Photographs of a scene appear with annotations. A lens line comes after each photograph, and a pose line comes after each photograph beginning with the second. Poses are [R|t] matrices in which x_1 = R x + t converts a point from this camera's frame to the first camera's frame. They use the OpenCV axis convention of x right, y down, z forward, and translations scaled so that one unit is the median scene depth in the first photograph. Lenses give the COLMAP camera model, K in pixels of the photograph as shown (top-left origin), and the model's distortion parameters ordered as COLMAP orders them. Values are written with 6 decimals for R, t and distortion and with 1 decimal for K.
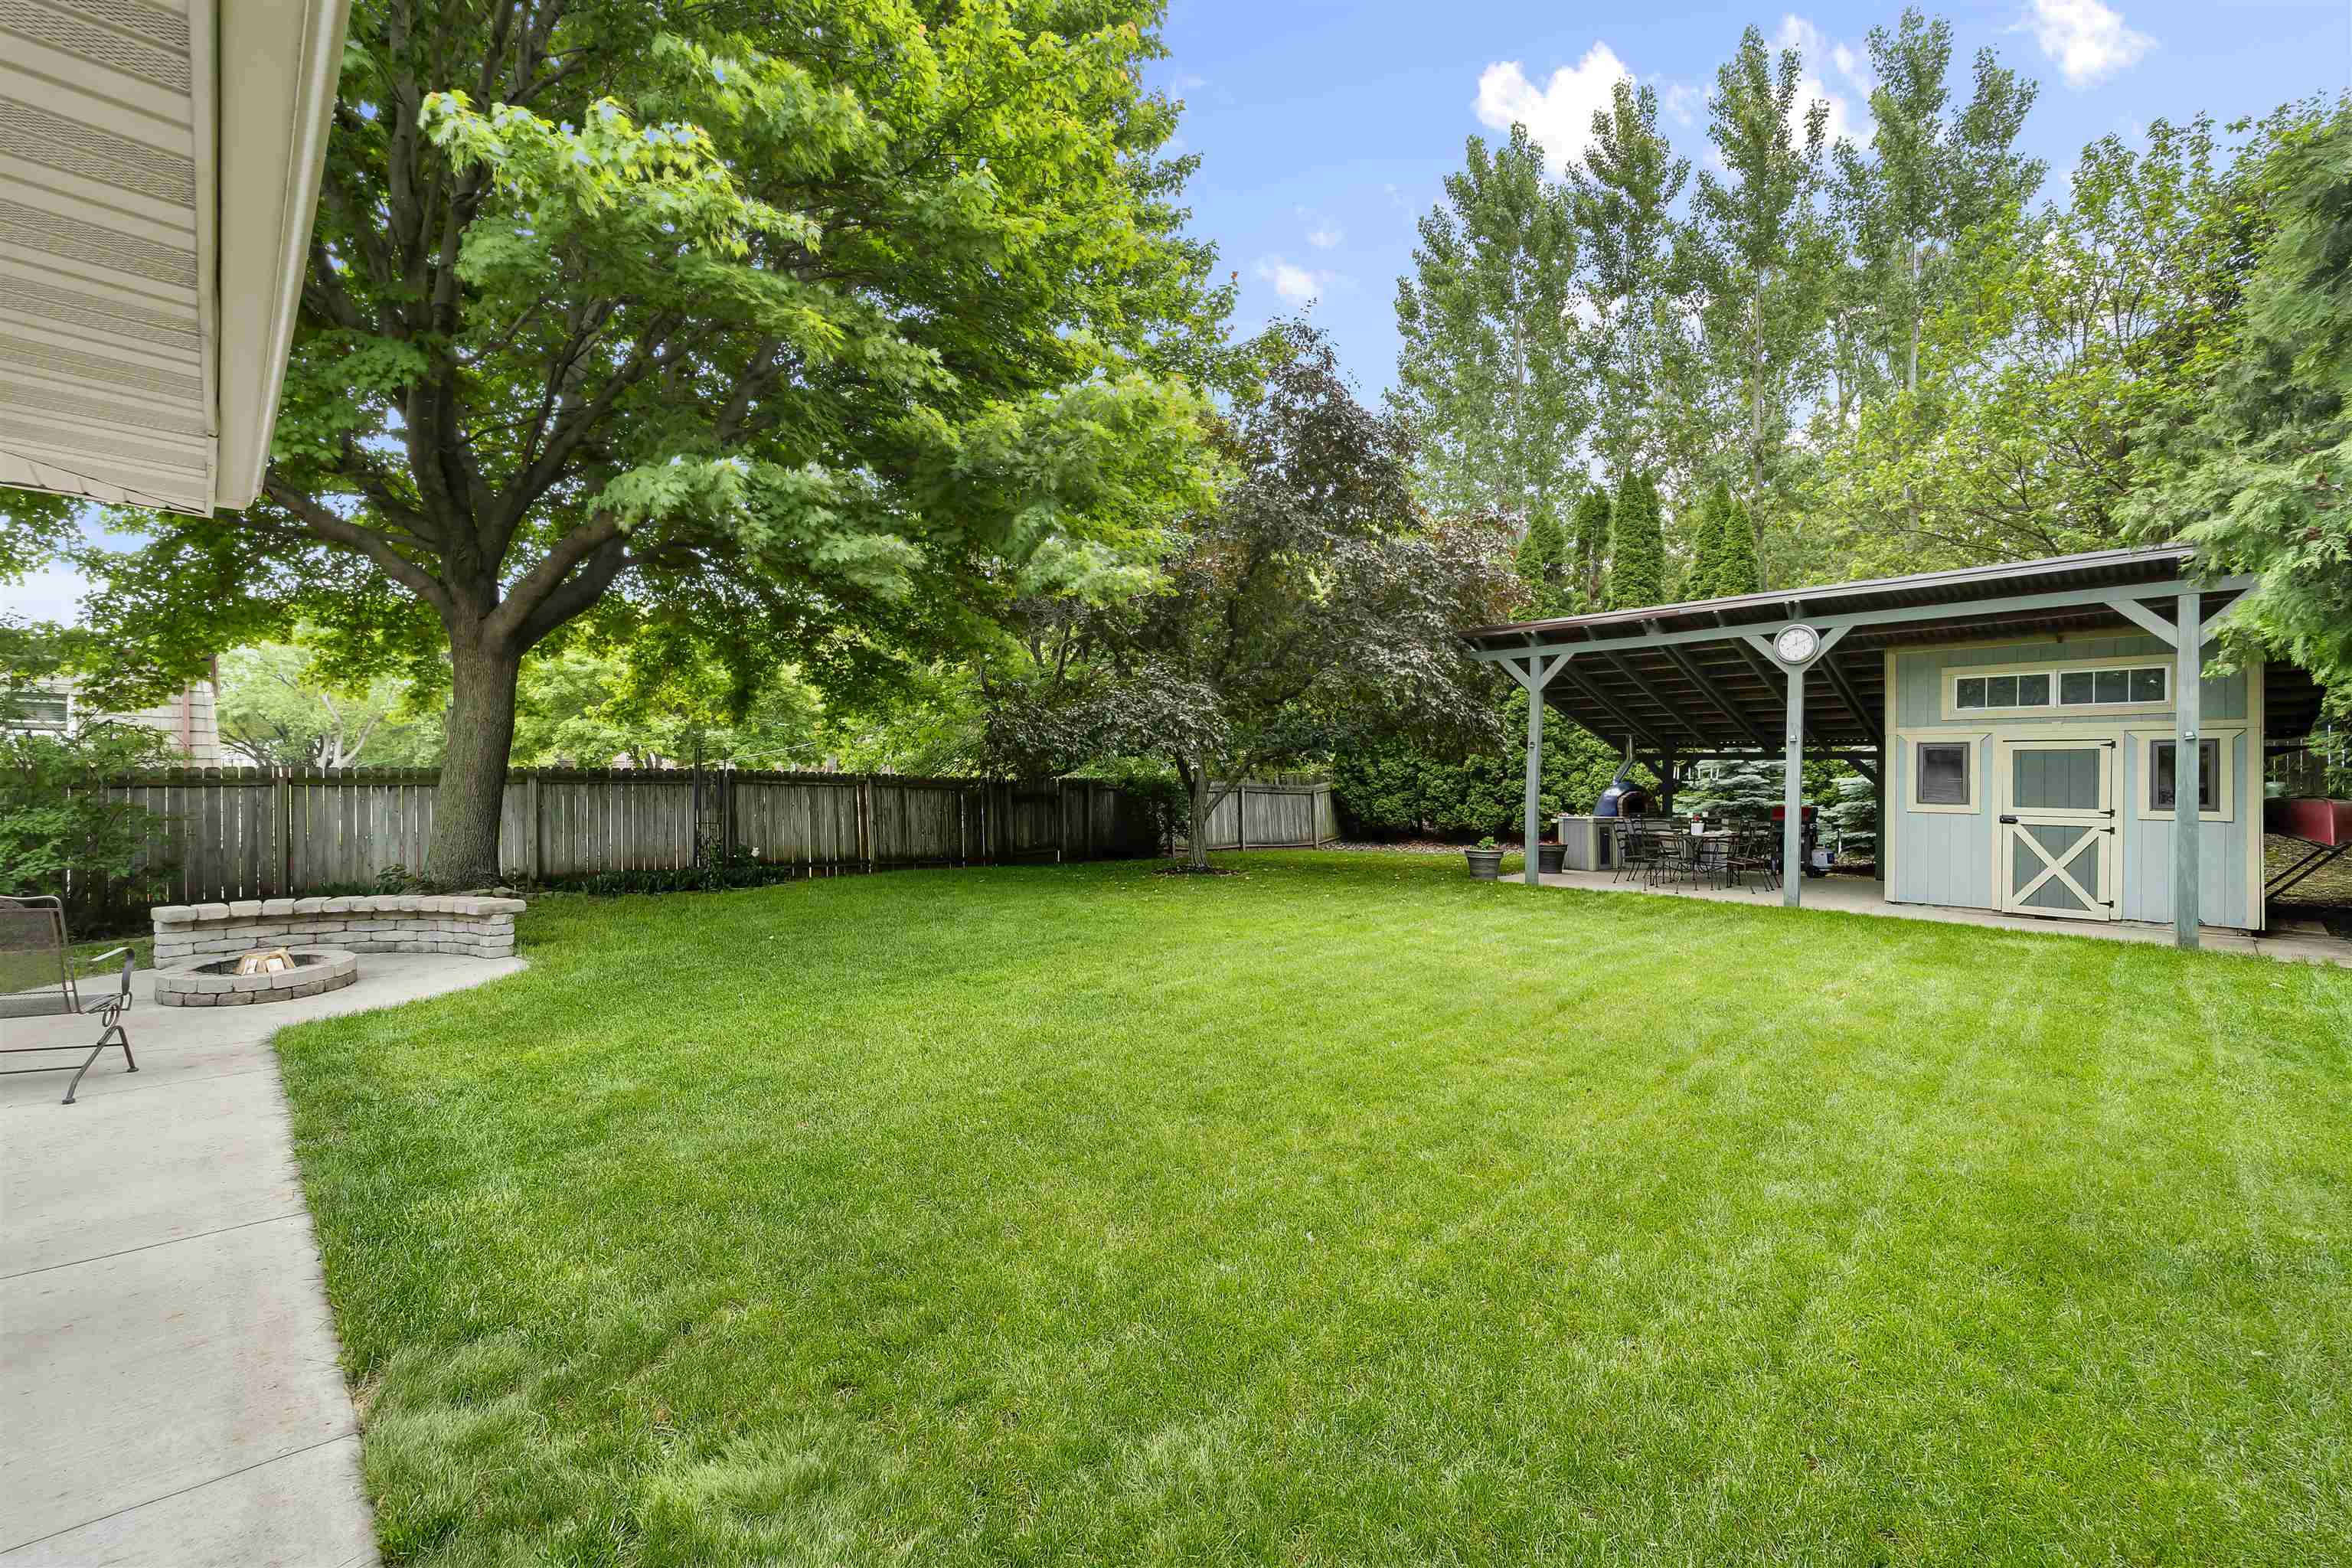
lens RADIAL K [[950.2, 0, 1165.0], [0, 950.2, 777.1], [0, 0, 1]] dist [-0.001766, -0.000441]
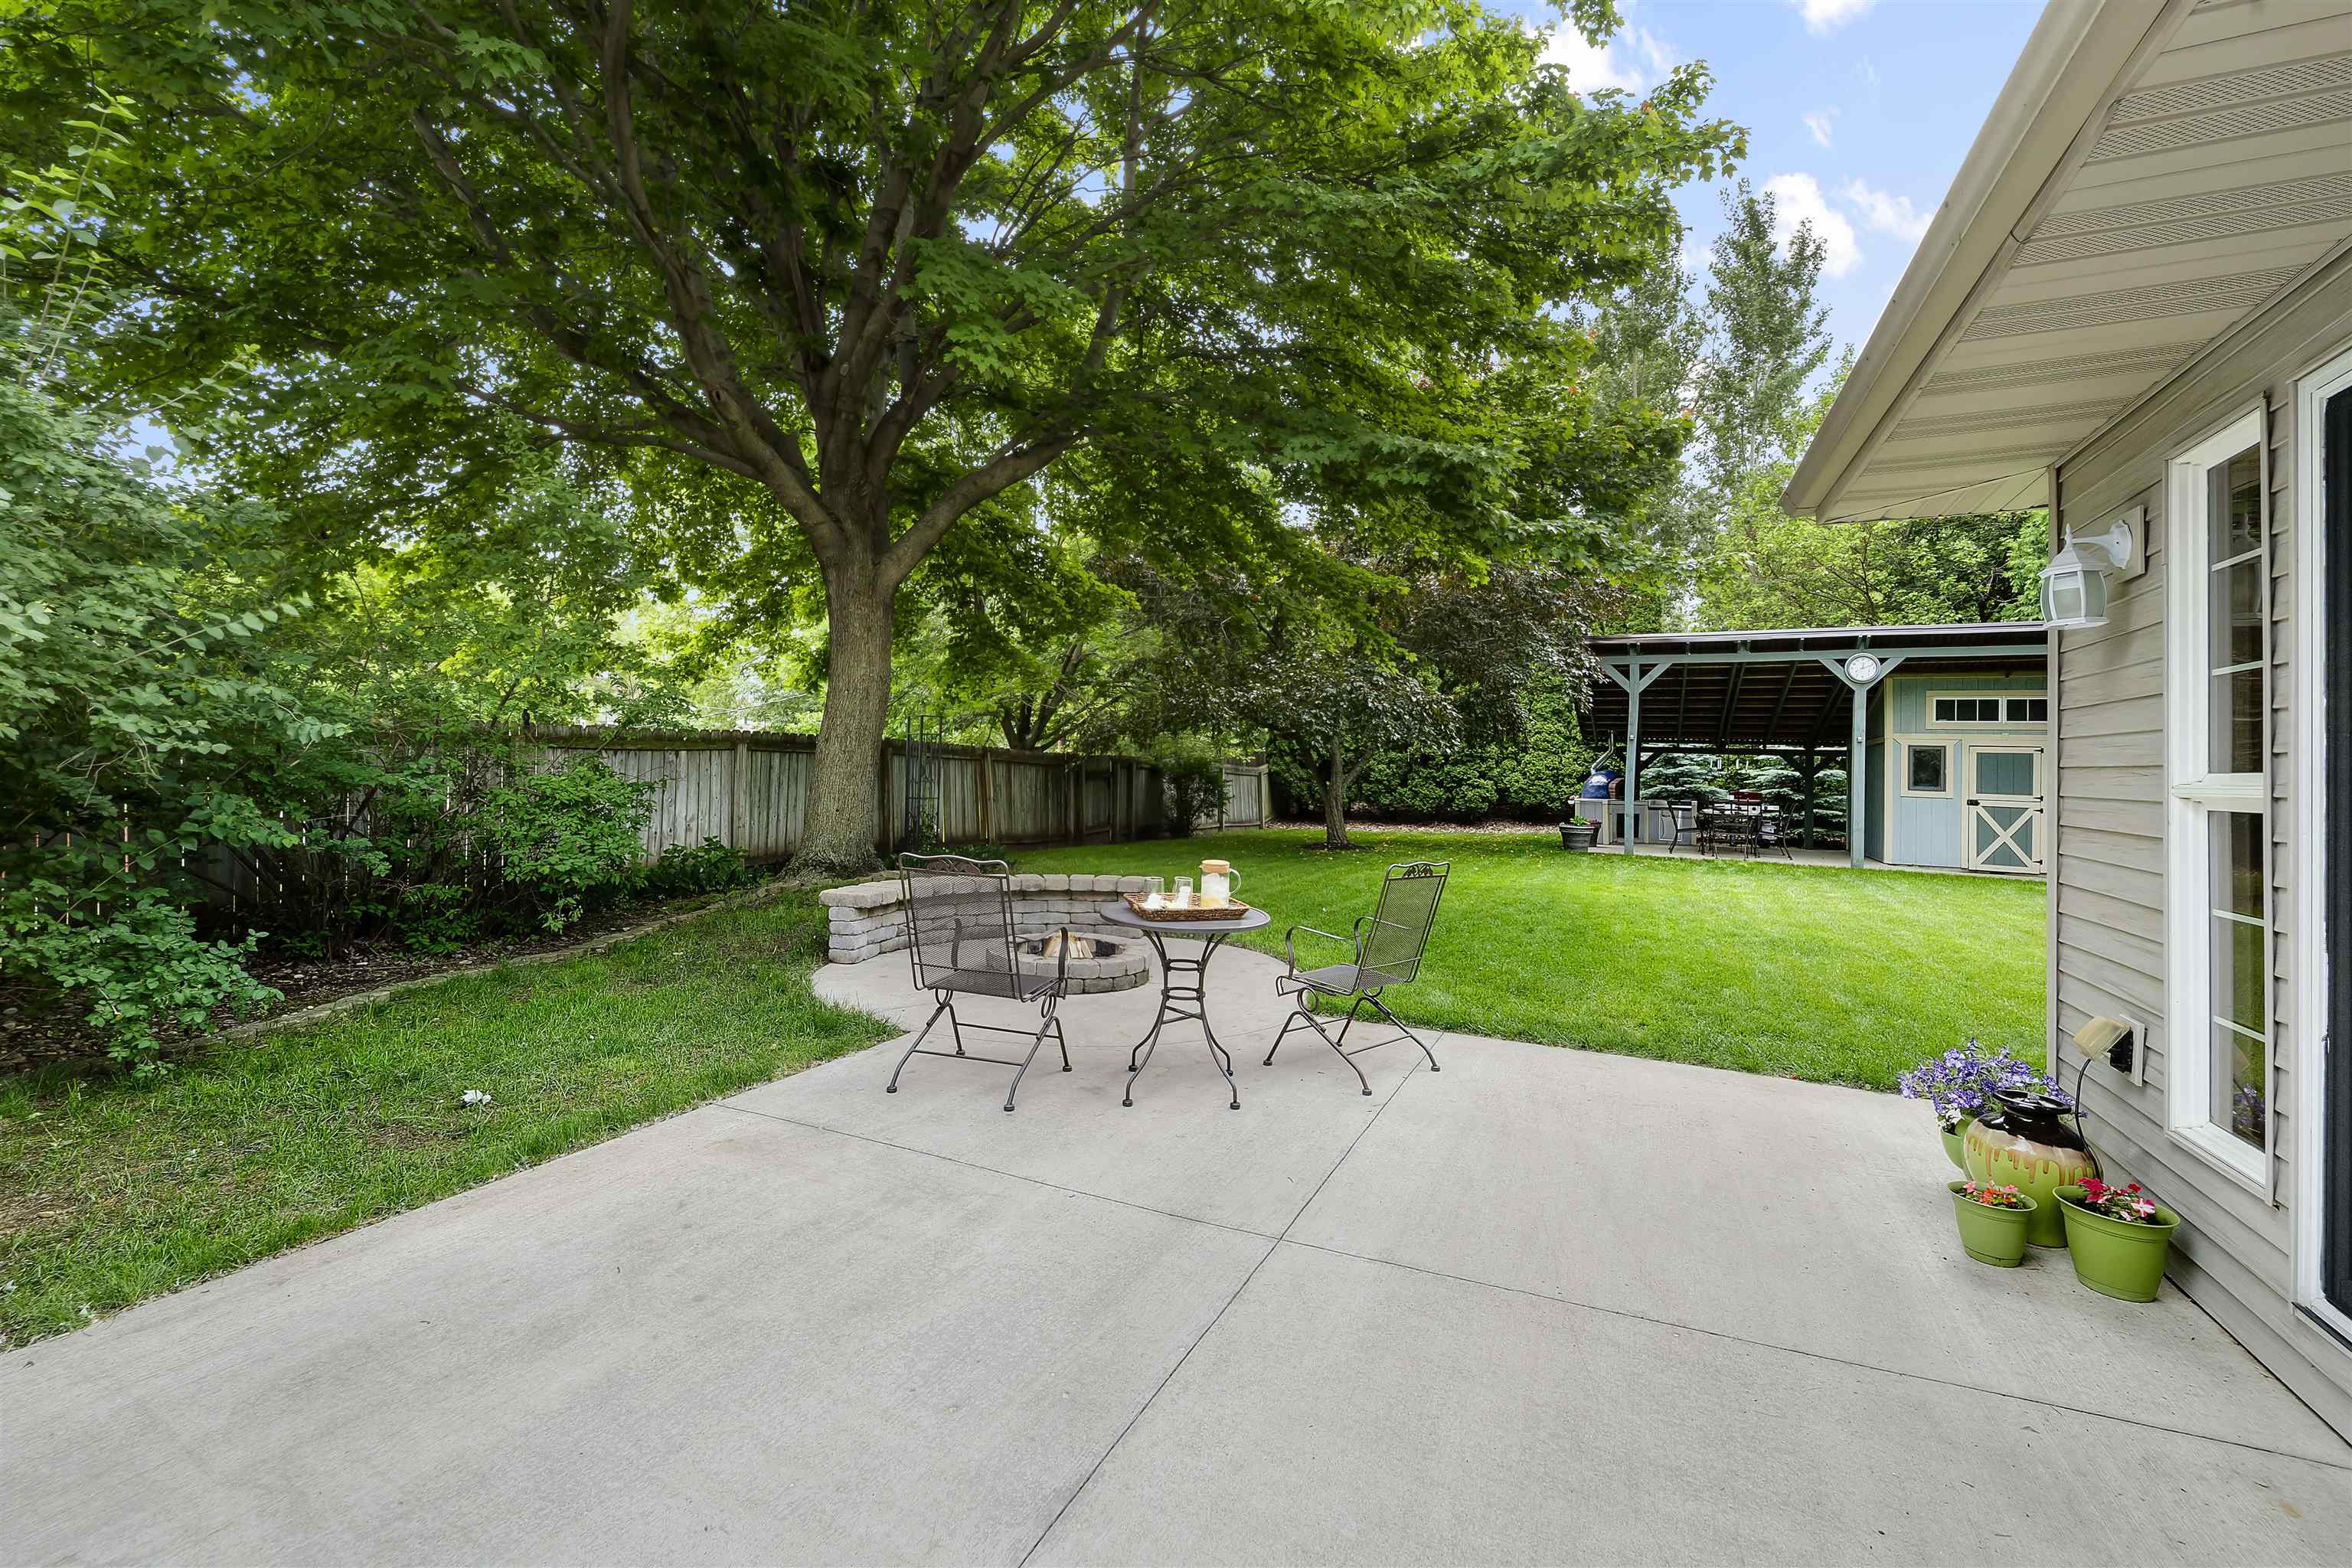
lens RADIAL K [[982.2, 0, 1172.7], [0, 982.2, 737.3], [0, 0, 1]] dist [0.000555, 0.000086]
pose [[0.940327, 0.028709, 0.339060, -0.677316], [-0.021698, 0.999466, -0.024451, 0.009602], [-0.339580, 0.015635, 0.940447, 0.043283]]
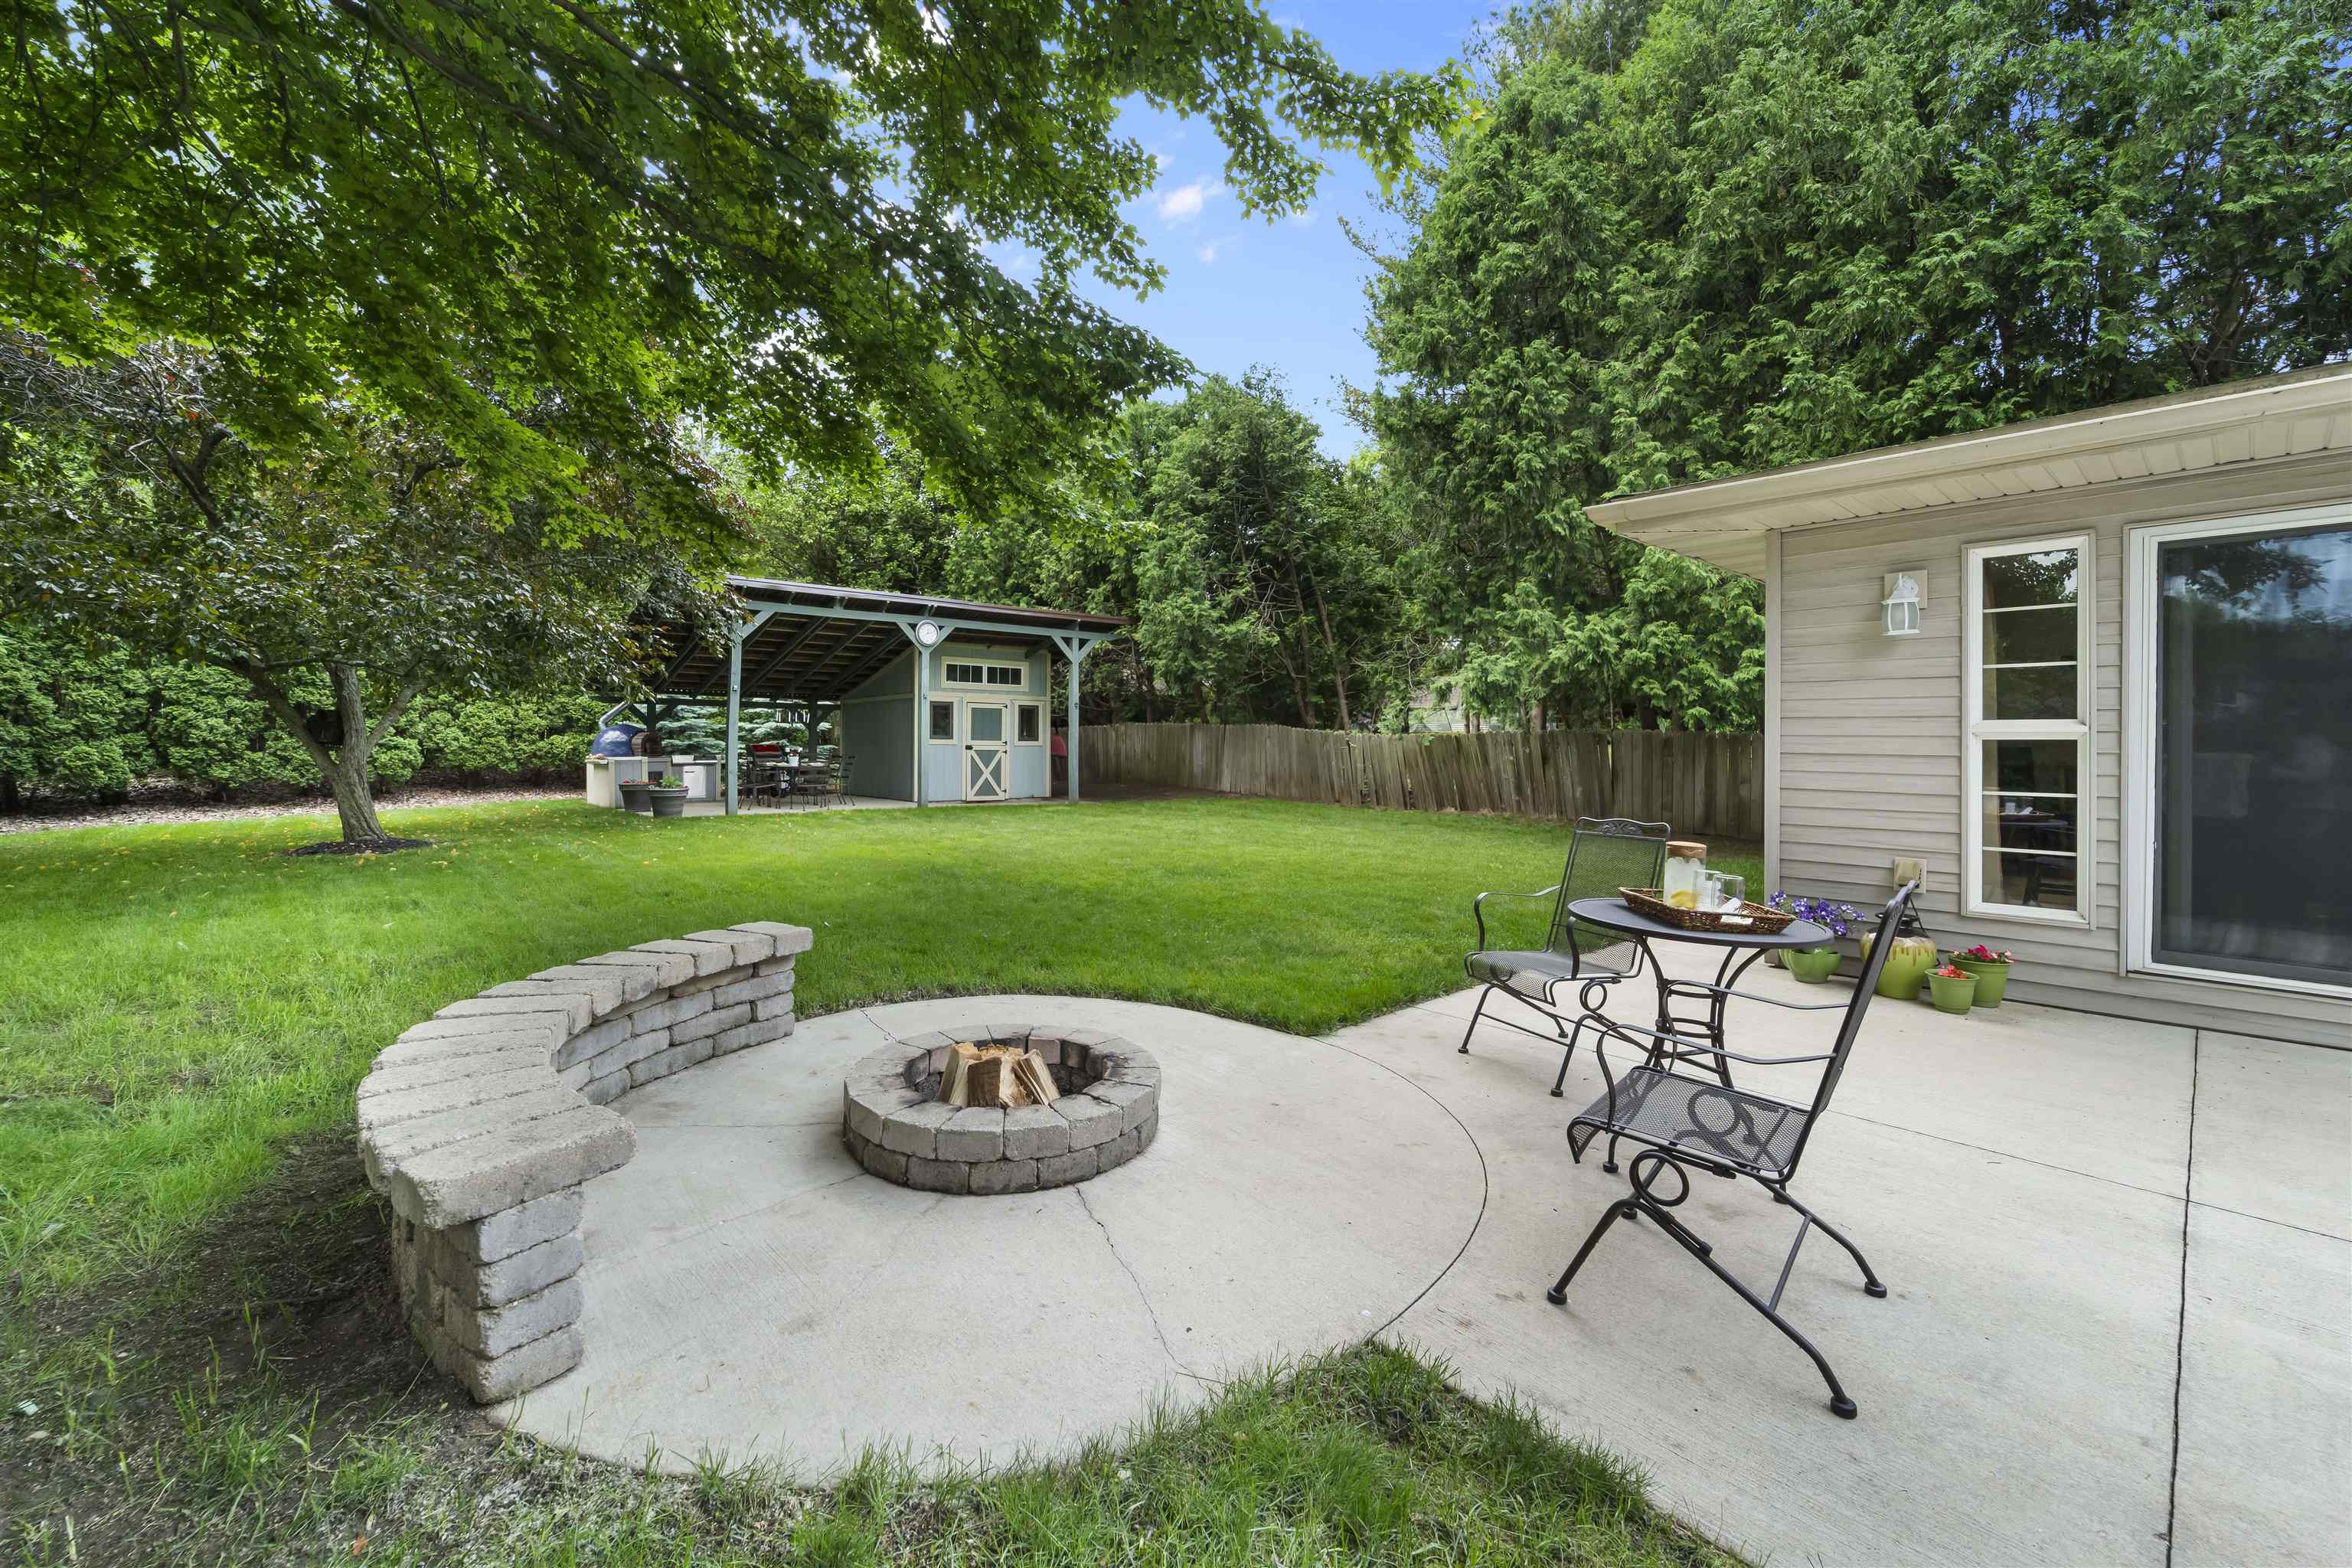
lens RADIAL K [[954.8, 0, 1173.0], [0, 954.8, 767.1], [0, 0, 1]] dist [-0.003448, -0.000010]
pose [[0.052459, -0.034246, 0.998036, -0.815423], [-0.010872, 0.999333, 0.034862, 0.014953], [-0.998564, -0.012680, 0.052052, 0.515678]]
